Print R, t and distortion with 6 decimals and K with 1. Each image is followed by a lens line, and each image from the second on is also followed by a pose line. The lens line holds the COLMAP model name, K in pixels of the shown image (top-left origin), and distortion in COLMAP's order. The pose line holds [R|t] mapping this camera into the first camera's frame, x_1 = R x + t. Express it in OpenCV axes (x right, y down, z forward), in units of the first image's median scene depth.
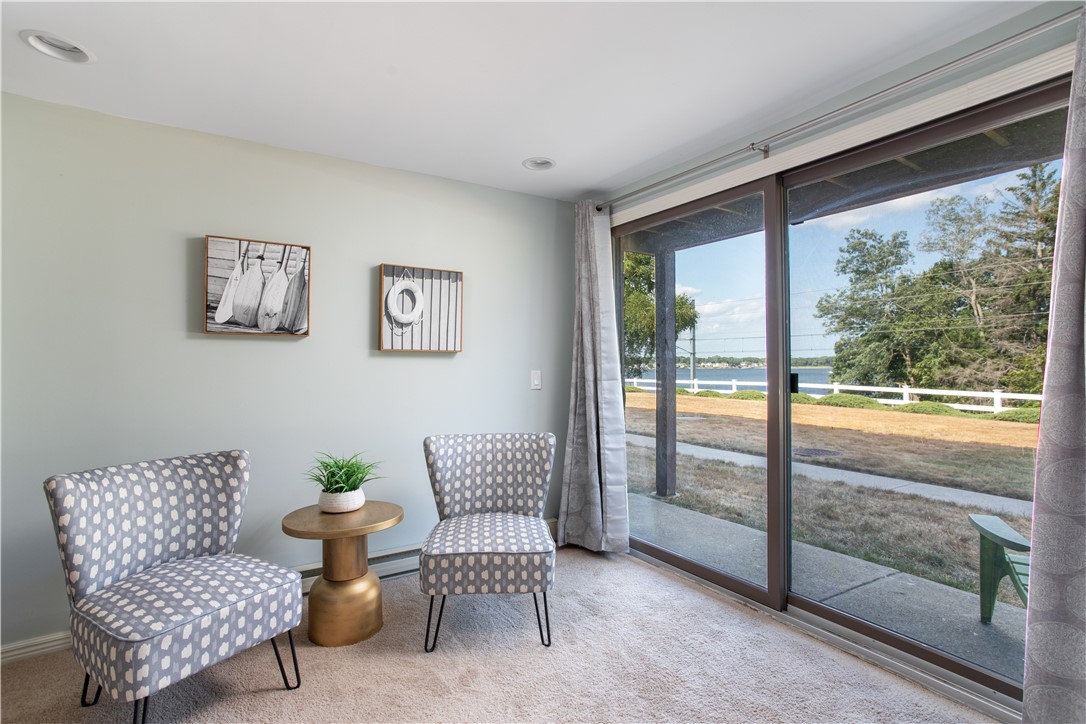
lens RADIAL K [[531.8, 0, 543.0], [0, 531.8, 362.0], [0, 0, 1]] dist [-0.057359, 0.047386]
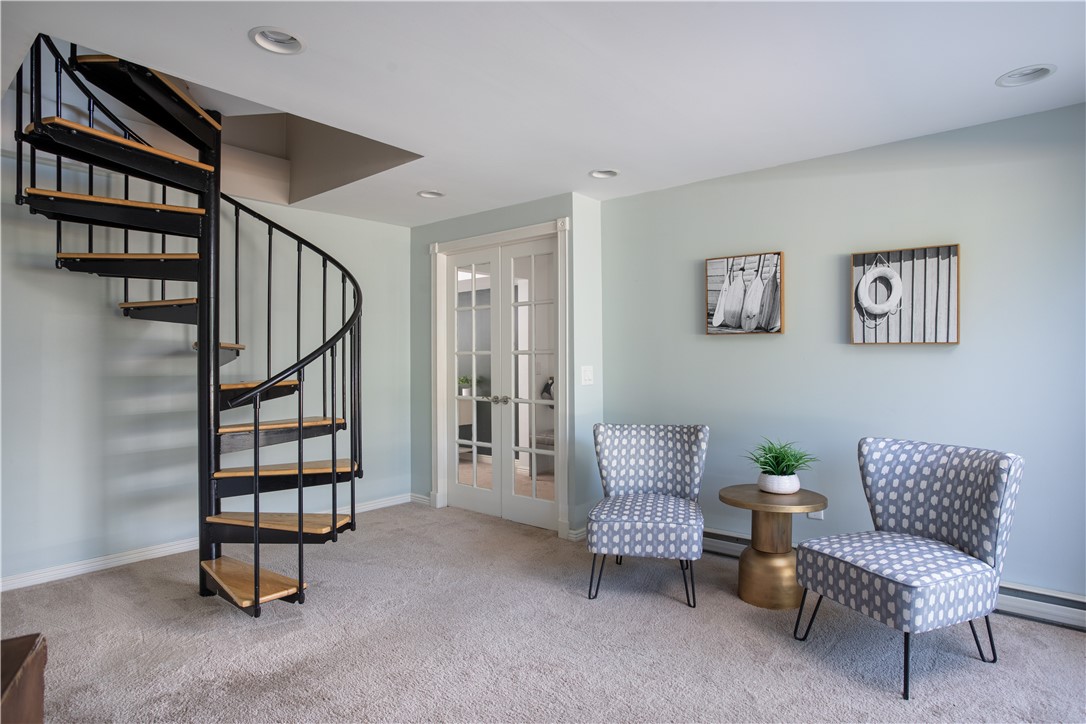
lens RADIAL K [[627.9, 0, 543.0], [0, 627.9, 362.0], [0, 0, 1]] dist [-0.000907, -0.000088]
pose [[0.299066, 0.008644, -0.954193, 0.707582], [0.006456, 0.999918, 0.011081, -0.007327], [0.954211, -0.009475, 0.298986, 0.141821]]
